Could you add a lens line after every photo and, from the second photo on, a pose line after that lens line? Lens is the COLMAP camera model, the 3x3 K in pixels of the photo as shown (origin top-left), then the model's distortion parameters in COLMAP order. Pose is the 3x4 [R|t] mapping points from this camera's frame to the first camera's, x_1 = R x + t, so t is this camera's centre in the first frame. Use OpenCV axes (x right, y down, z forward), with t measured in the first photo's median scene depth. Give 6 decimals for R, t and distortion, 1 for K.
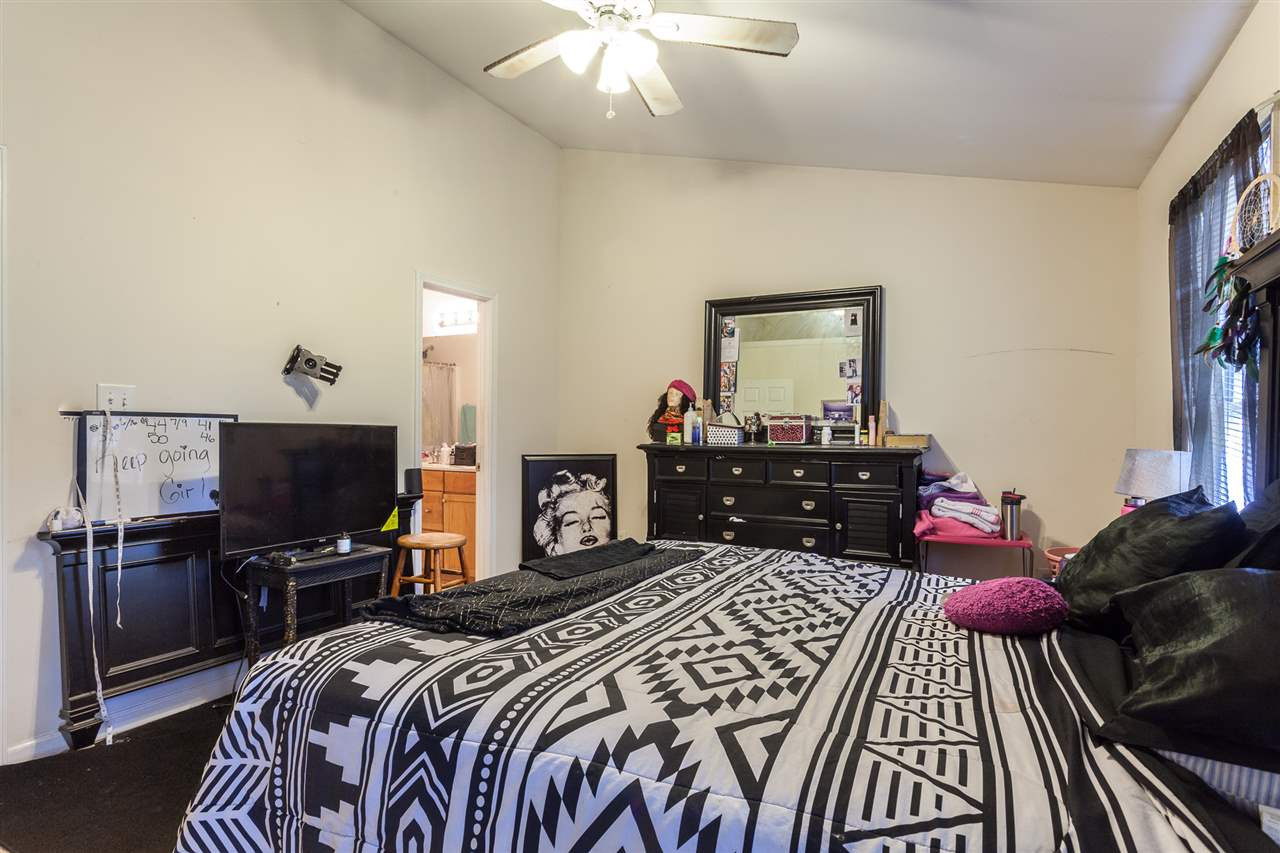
lens RADIAL K [[648.1, 0, 637.8], [0, 648.1, 419.7], [0, 0, 1]] dist [0.004011, 0.000889]
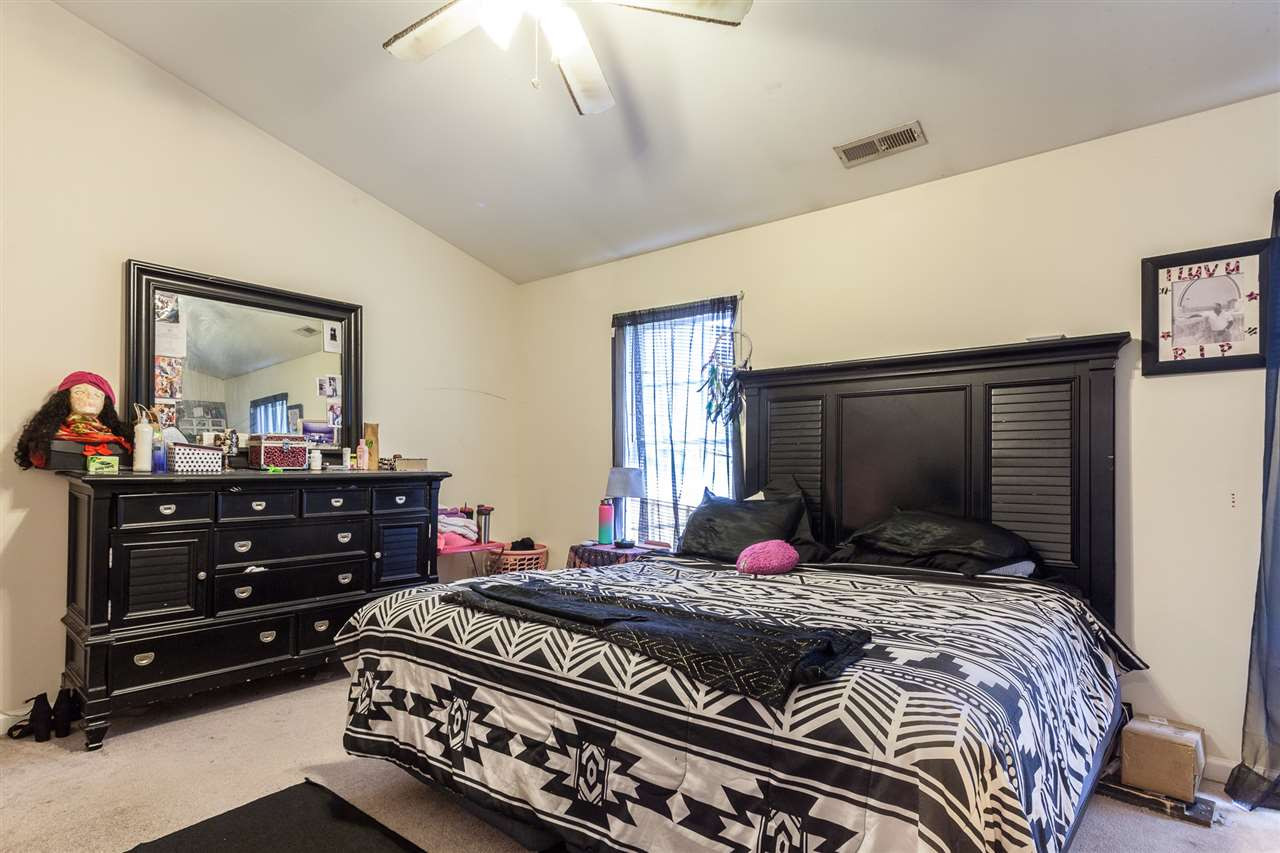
lens RADIAL K [[664.4, 0, 639.6], [0, 664.4, 444.0], [0, 0, 1]] dist [0.000220, -0.000030]
pose [[0.212697, 0.020679, 0.976899, -0.498069], [-0.022886, 0.999607, -0.016177, 0.007231], [-0.976850, -0.018917, 0.213087, 0.367557]]
